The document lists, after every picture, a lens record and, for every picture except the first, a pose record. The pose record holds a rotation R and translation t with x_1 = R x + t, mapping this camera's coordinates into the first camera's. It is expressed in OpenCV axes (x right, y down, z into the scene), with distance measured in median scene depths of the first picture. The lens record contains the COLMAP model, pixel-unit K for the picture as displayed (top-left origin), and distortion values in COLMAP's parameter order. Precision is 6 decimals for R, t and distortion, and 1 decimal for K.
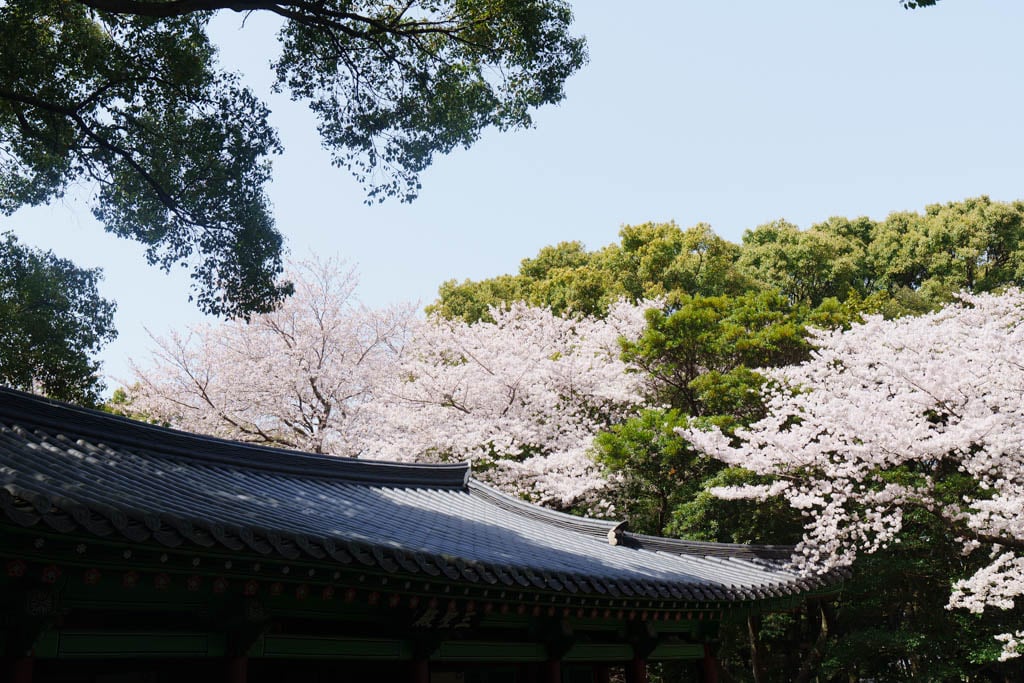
lens RADIAL K [[1043.5, 0, 512.0], [0, 1043.5, 341.5], [0, 0, 1]] dist [0.009287, 0.012655]
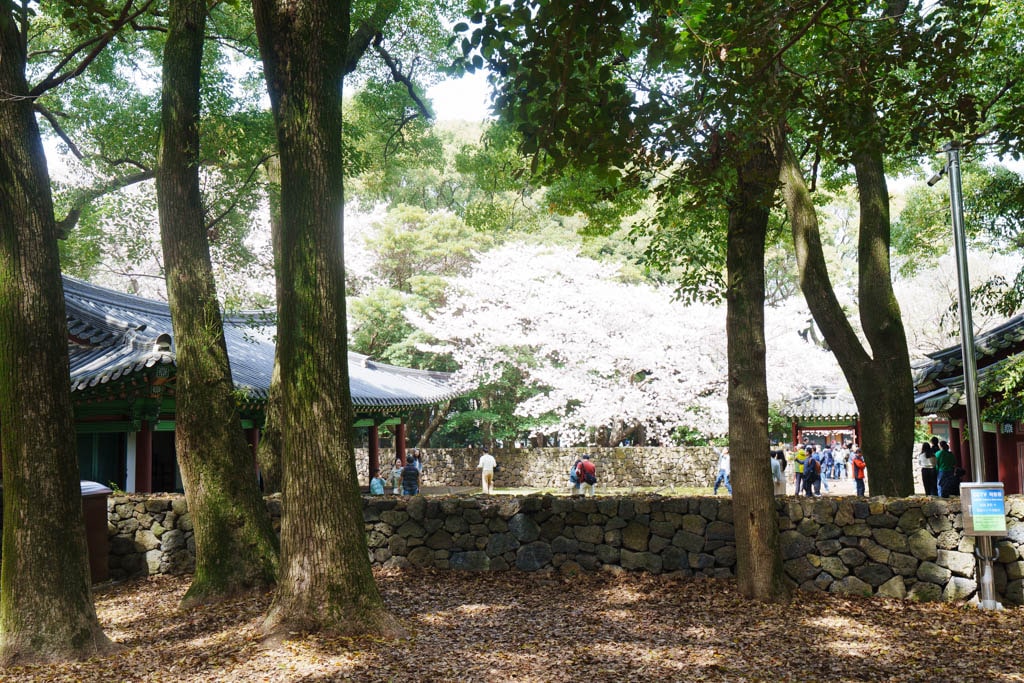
lens RADIAL K [[1043.5, 0, 512.0], [0, 1043.5, 341.5], [0, 0, 1]] dist [0.009287, 0.012655]
pose [[0.931107, 0.087109, 0.354193, -0.367875], [-0.170348, 0.962507, 0.211098, -0.338192], [-0.322525, -0.256891, 0.911035, -0.932342]]
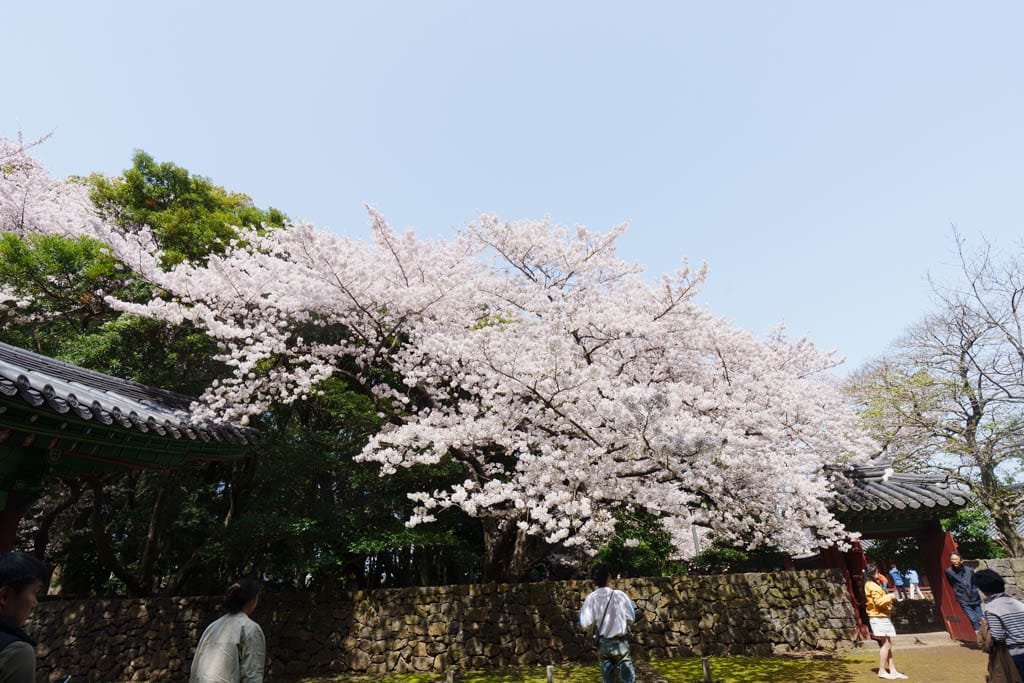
lens RADIAL K [[524.9, 0, 512.0], [0, 524.9, 341.5], [0, 0, 1]] dist [0.001110, -0.000074]
pose [[0.766152, 0.304700, 0.565835, 0.221557], [-0.234600, 0.952301, -0.195157, 0.189735], [-0.598310, 0.016775, 0.801089, 0.531653]]
